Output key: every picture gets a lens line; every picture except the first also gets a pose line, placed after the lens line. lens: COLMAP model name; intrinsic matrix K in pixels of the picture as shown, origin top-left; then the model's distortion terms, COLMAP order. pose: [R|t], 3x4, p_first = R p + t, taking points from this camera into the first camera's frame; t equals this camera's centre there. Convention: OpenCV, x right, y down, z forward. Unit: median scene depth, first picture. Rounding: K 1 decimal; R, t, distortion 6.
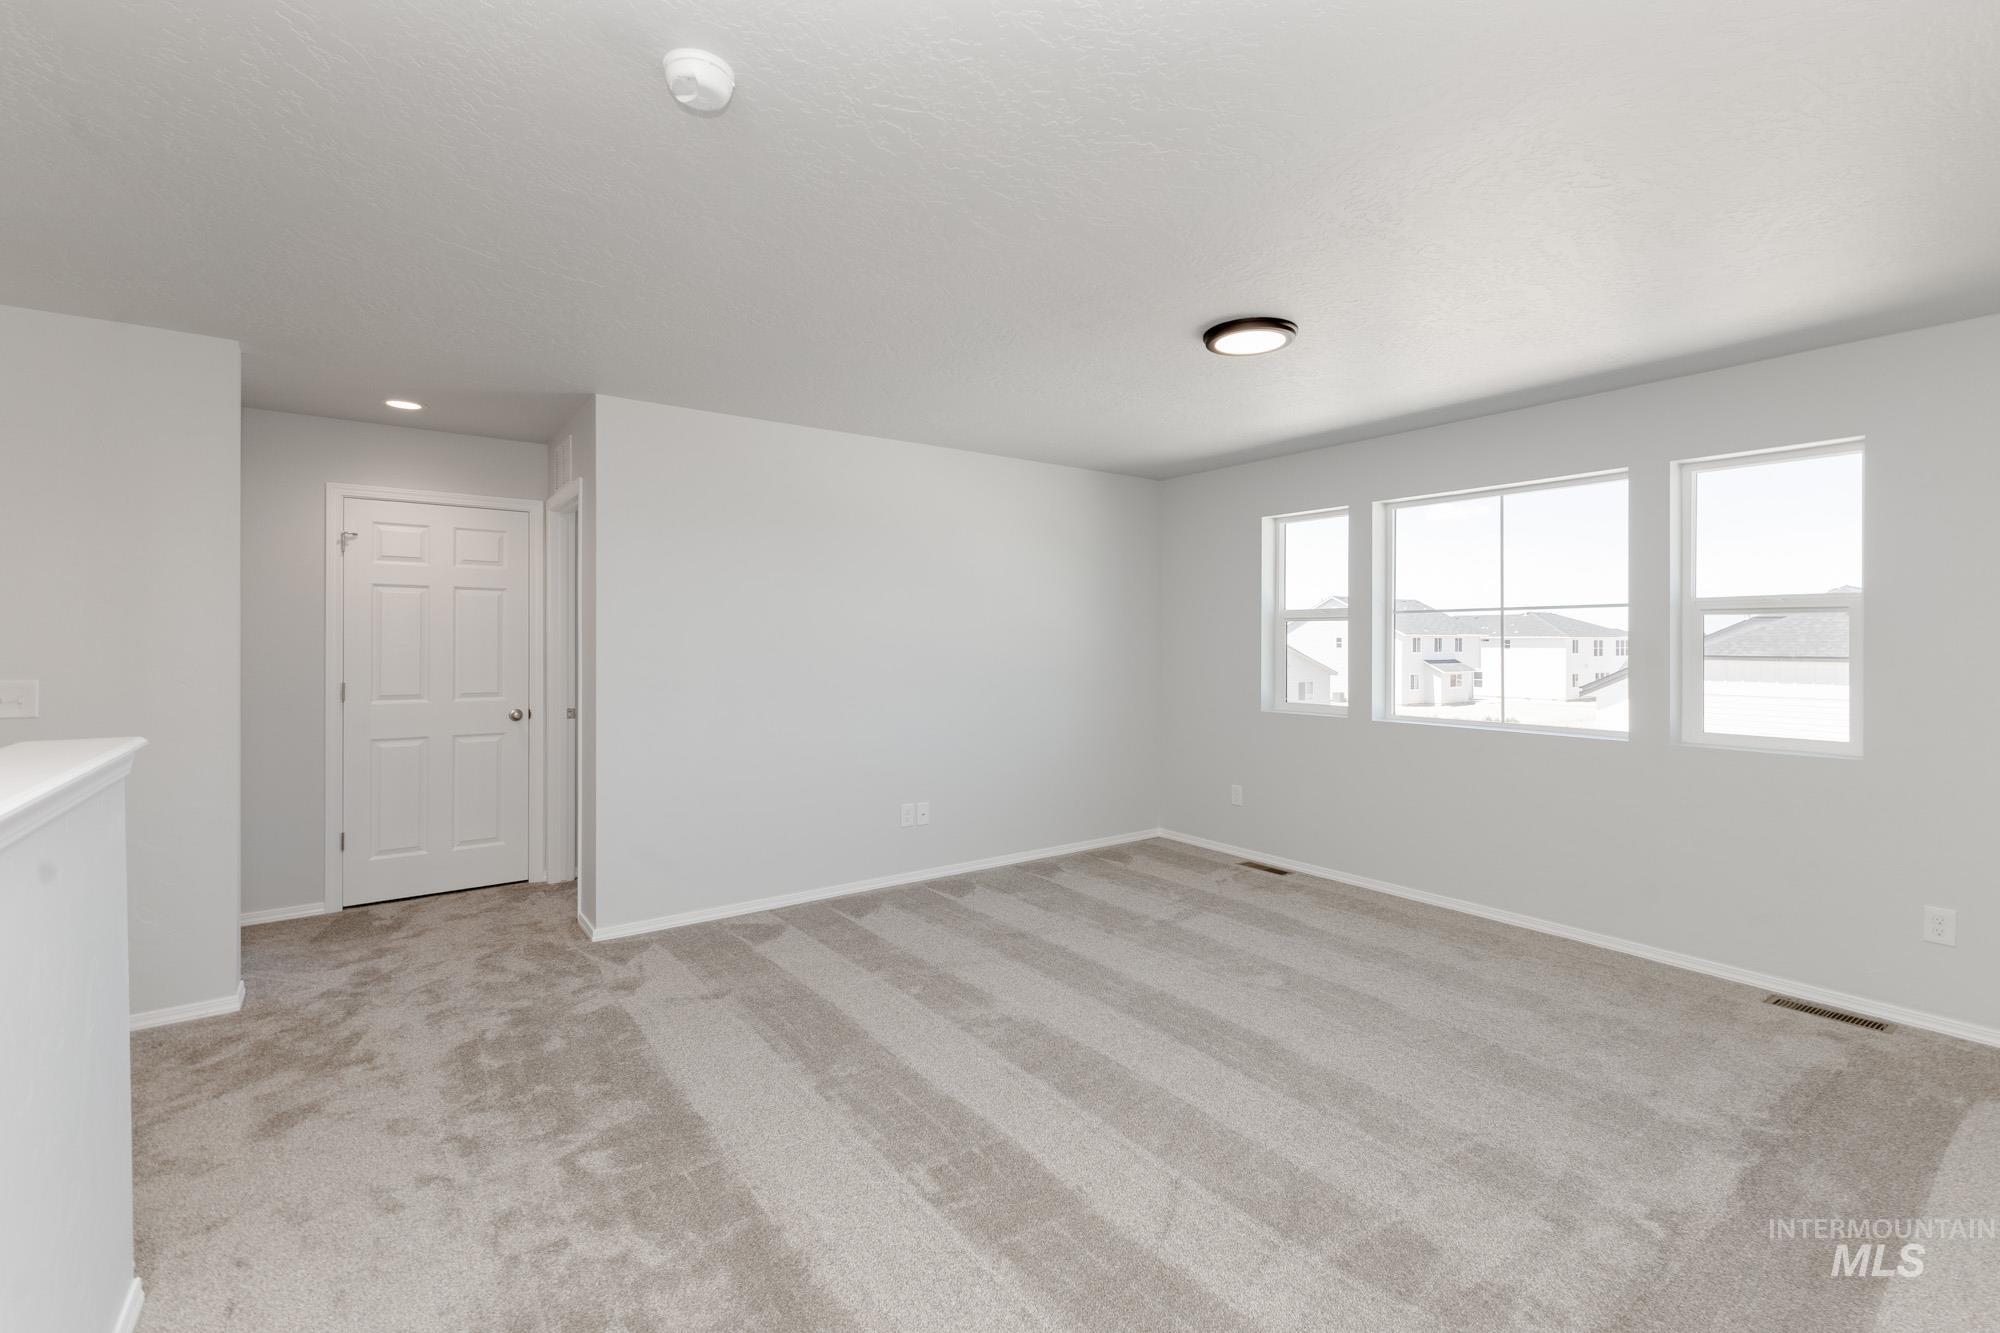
lens RADIAL K [[884.2, 0, 1005.9], [0, 884.2, 658.4], [0, 0, 1]] dist [0.004486, 0.000441]
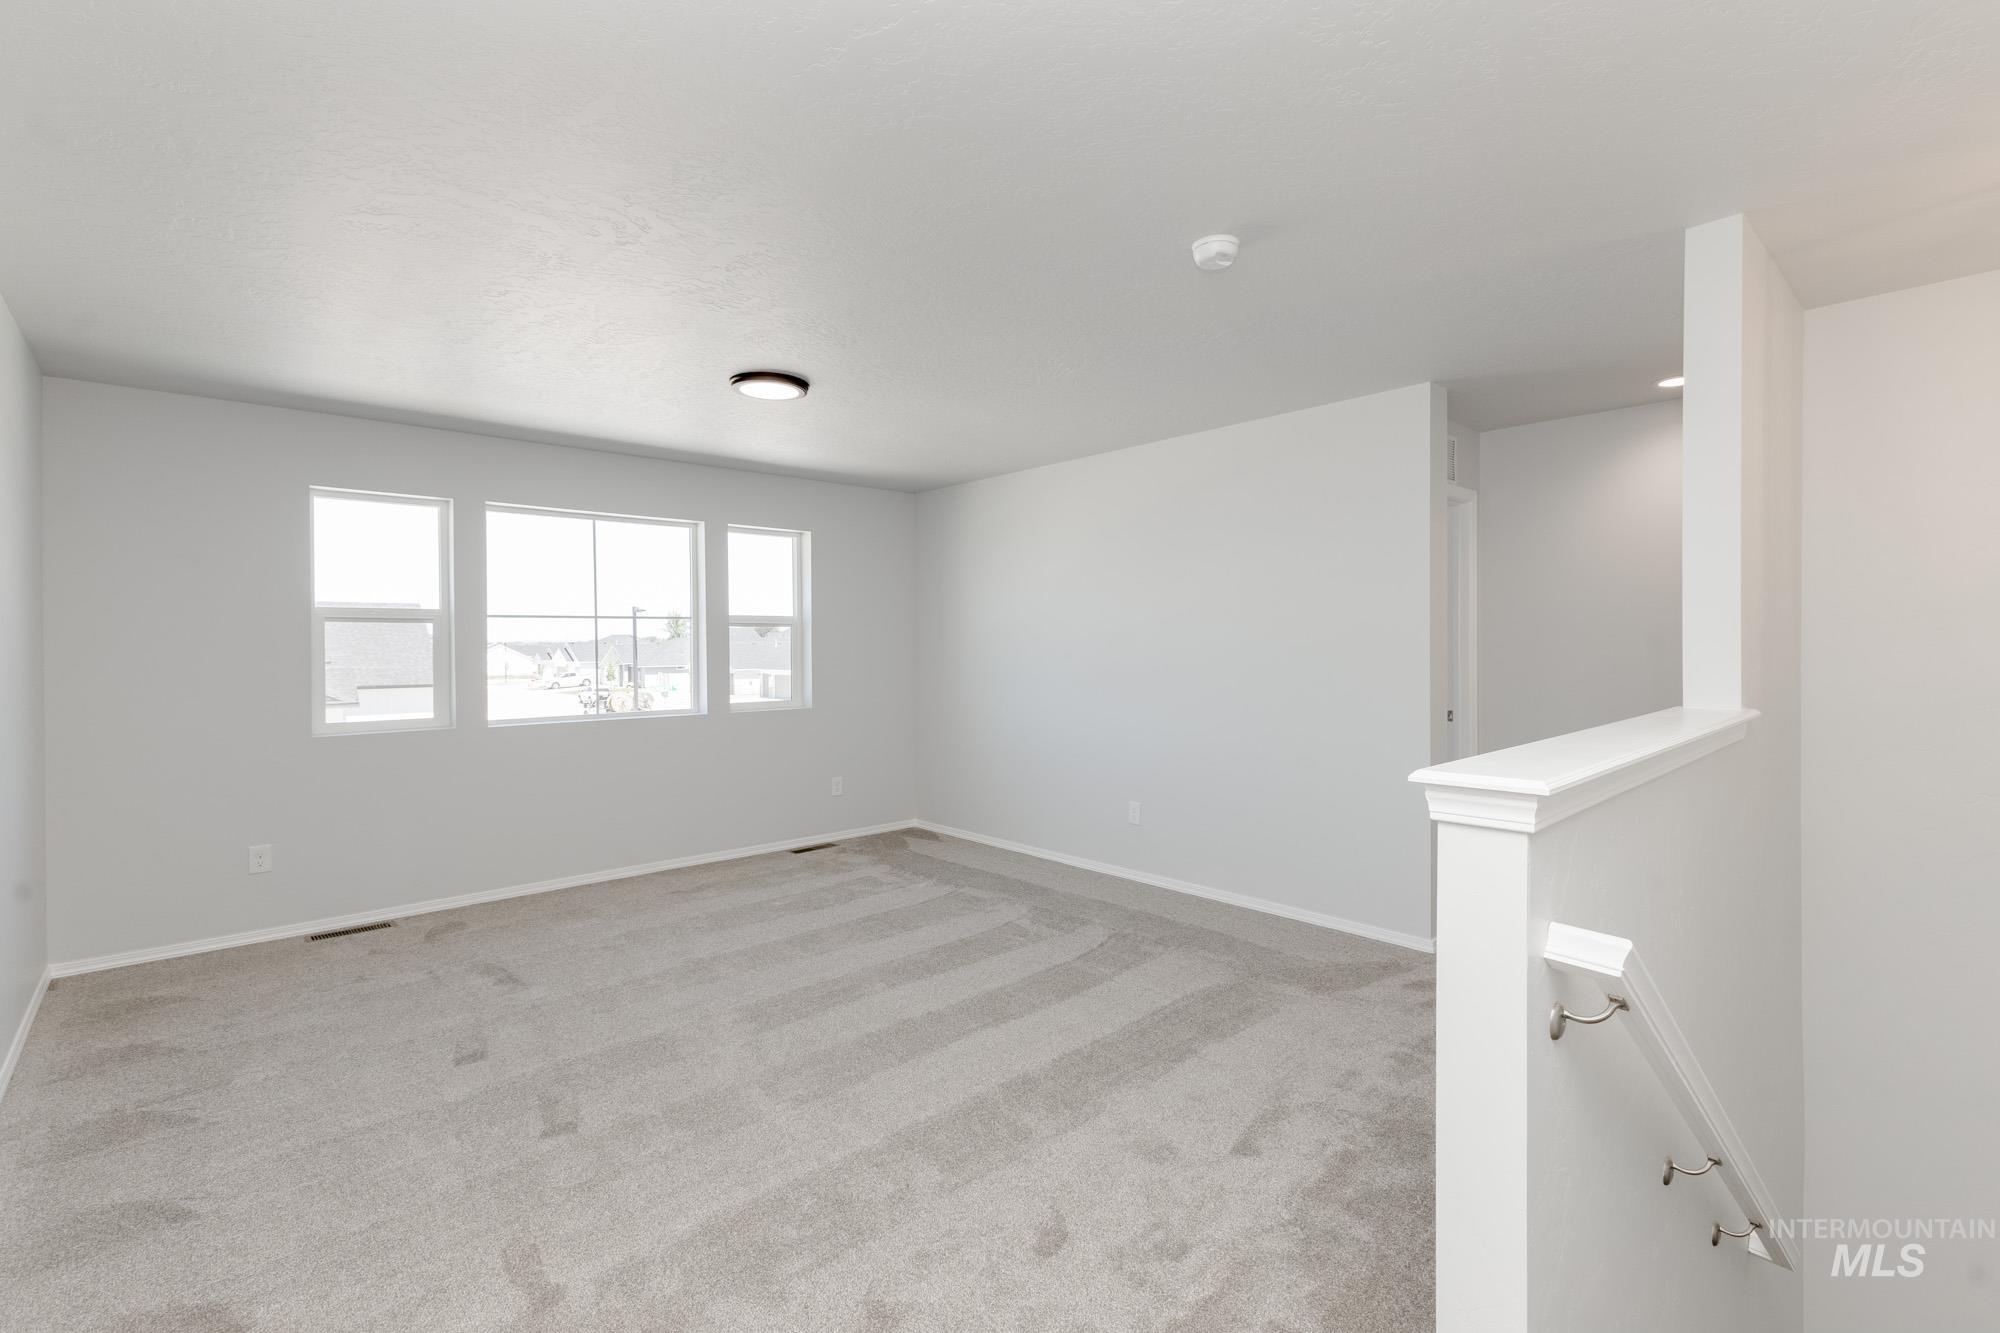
lens RADIAL K [[884.2, 0, 988.6], [0, 884.2, 651.3], [0, 0, 1]] dist [0.004486, 0.000441]
pose [[-0.100271, -0.003188, 0.994955, -0.659677], [0.027836, 0.999594, 0.006008, -0.002764], [-0.994571, 0.028298, -0.100142, 0.603081]]
